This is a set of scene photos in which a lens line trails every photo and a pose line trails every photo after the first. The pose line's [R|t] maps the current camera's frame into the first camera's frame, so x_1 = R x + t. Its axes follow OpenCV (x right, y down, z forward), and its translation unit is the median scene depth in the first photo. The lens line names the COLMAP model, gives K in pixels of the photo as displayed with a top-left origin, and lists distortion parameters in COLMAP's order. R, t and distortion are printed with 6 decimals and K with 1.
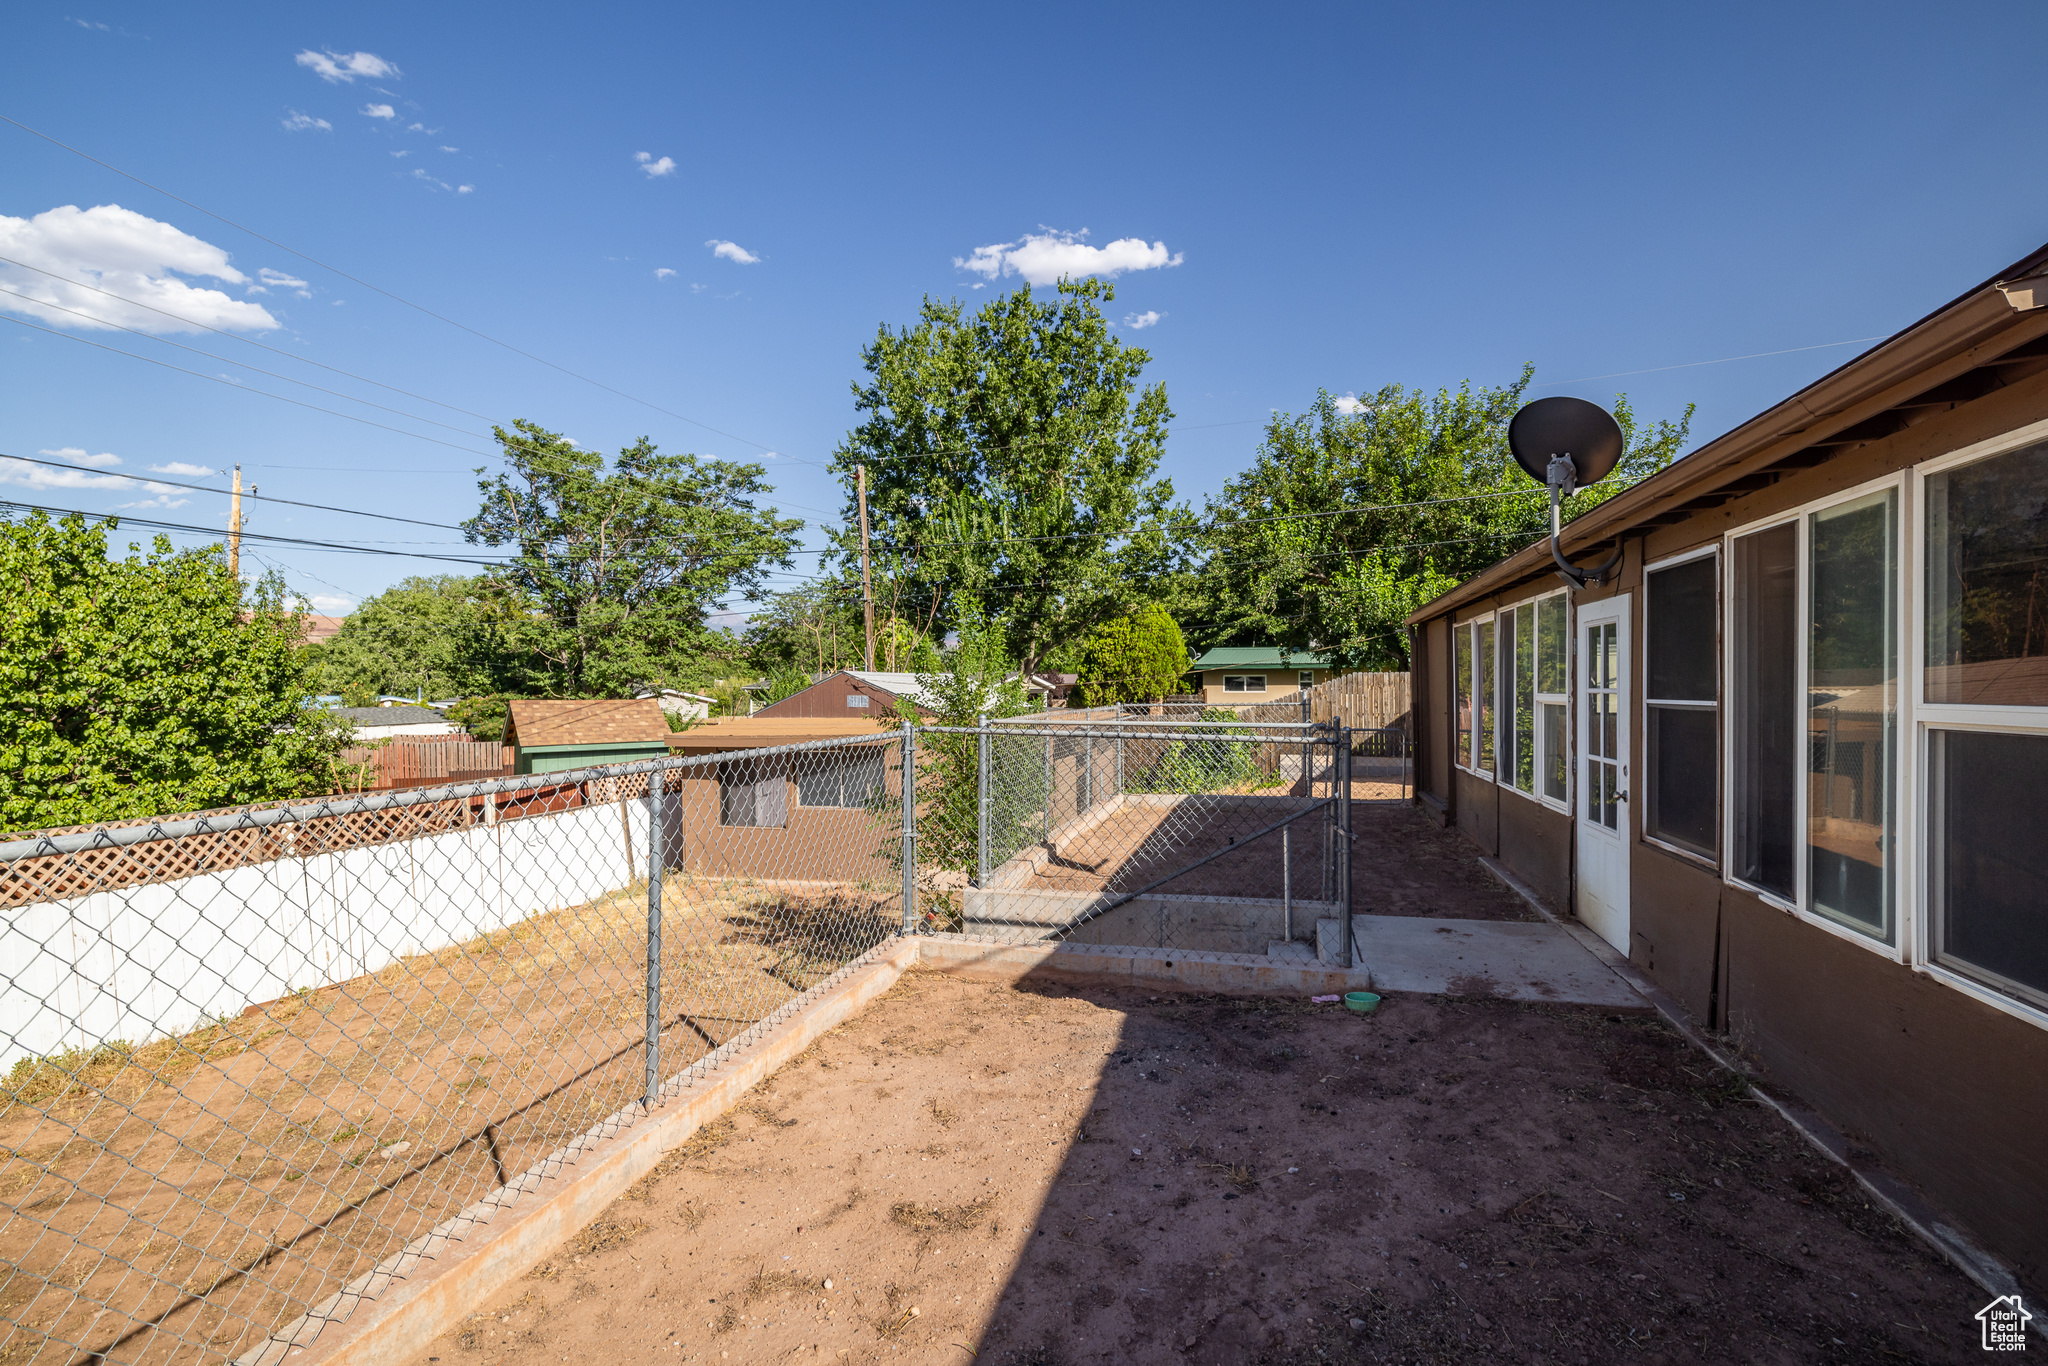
lens RADIAL K [[939.7, 0, 1024.4], [0, 939.7, 686.4], [0, 0, 1]] dist [-0.002710, -0.000548]
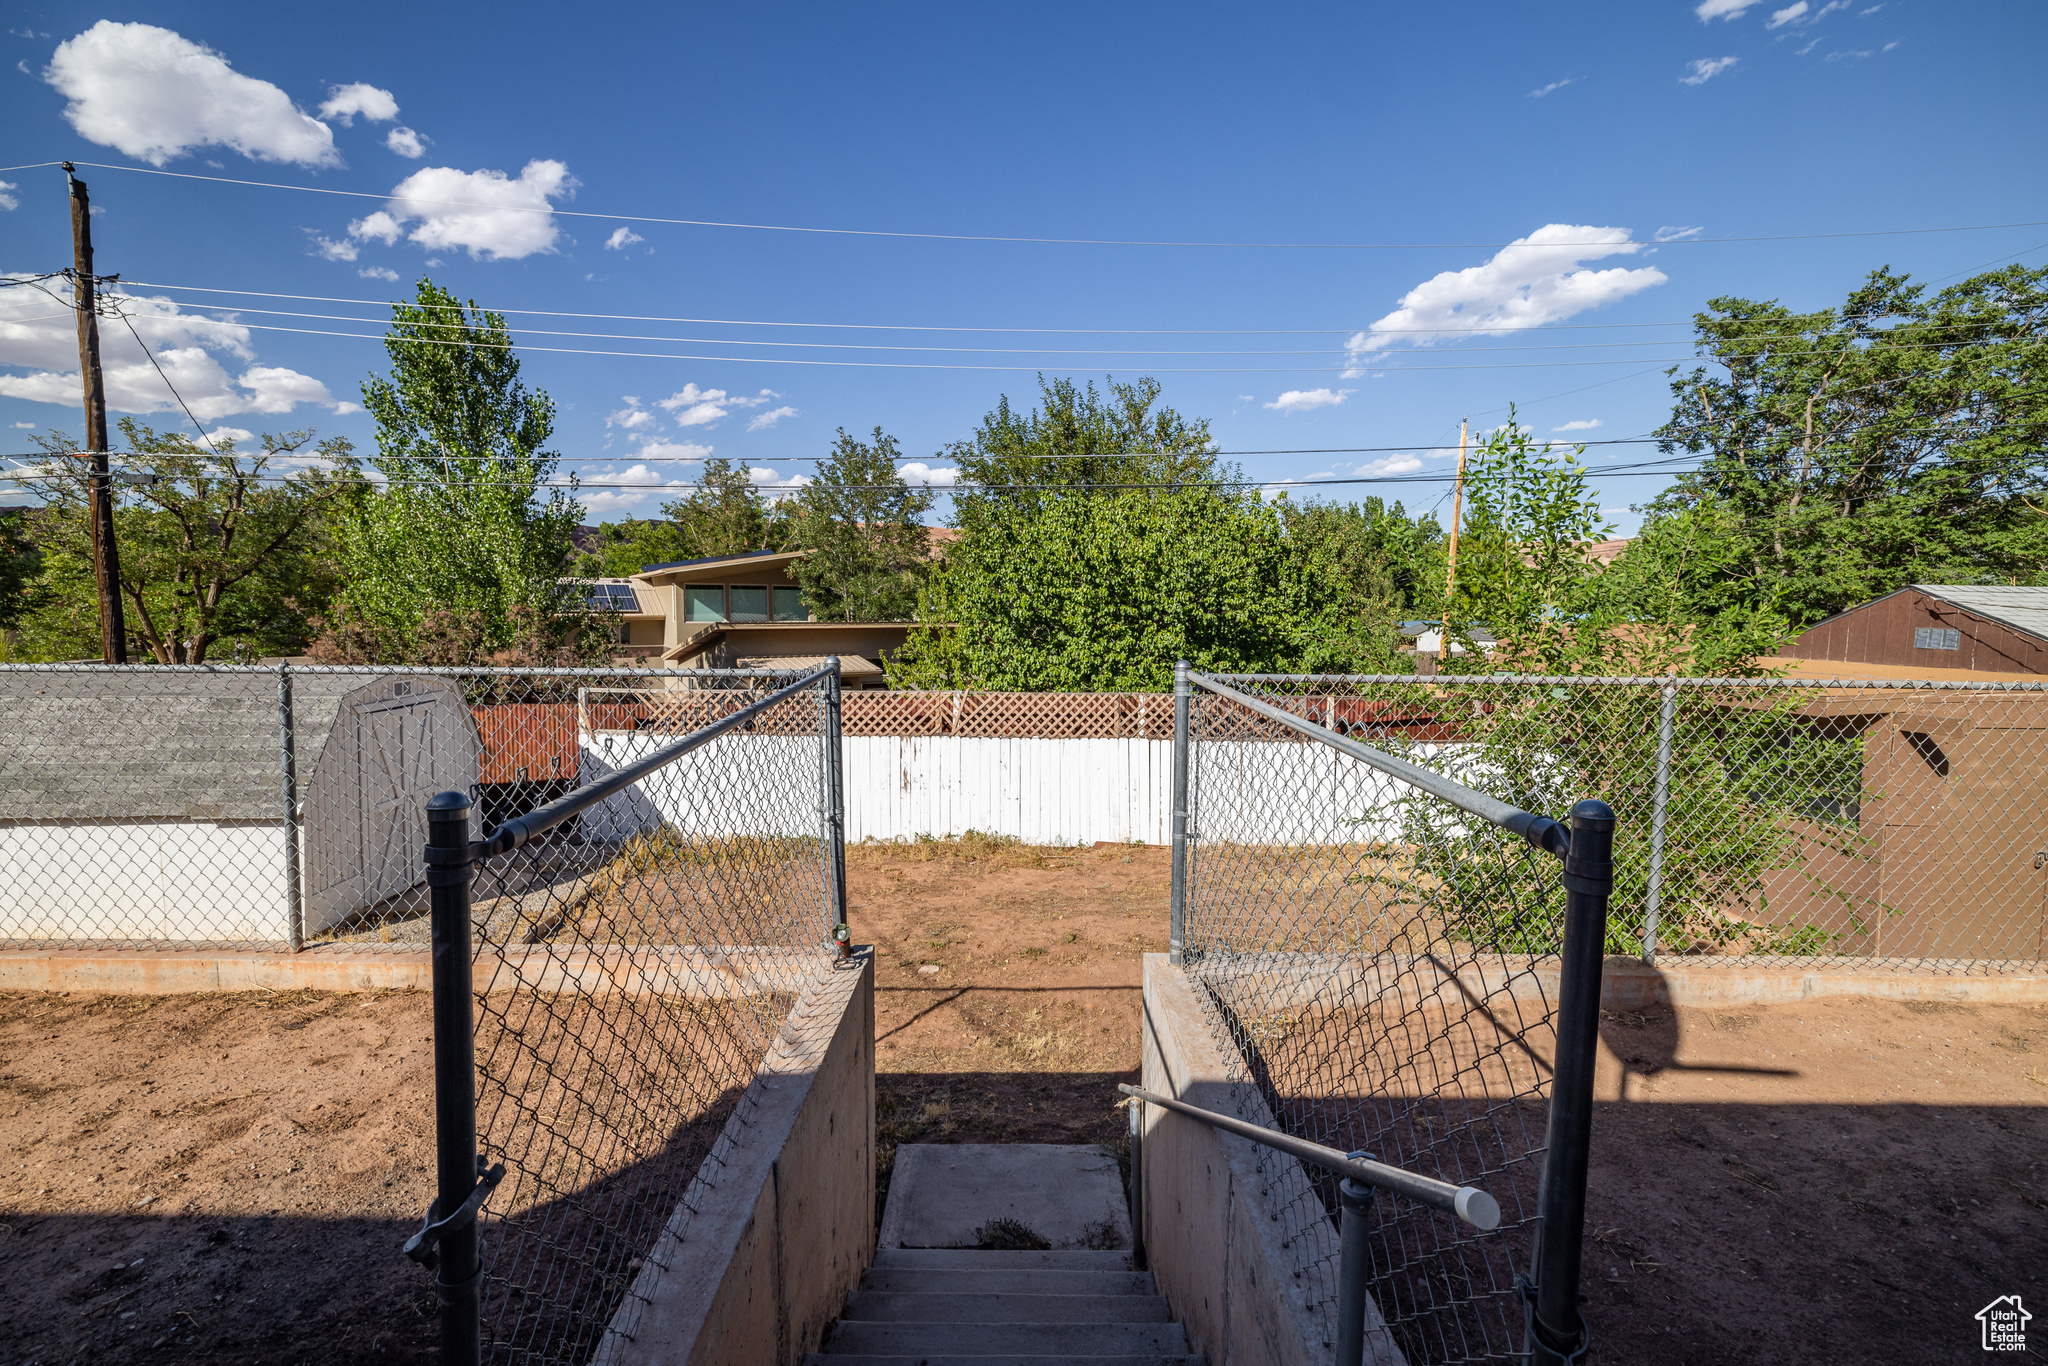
lens RADIAL K [[852.4, 0, 1024.6], [0, 852.4, 695.2], [0, 0, 1]] dist [-0.000004, -0.013183]
pose [[0.244970, 0.097849, -0.964580, 0.089863], [-0.003733, 0.994982, 0.099985, 0.003795], [0.969524, -0.020892, 0.244106, 0.183811]]
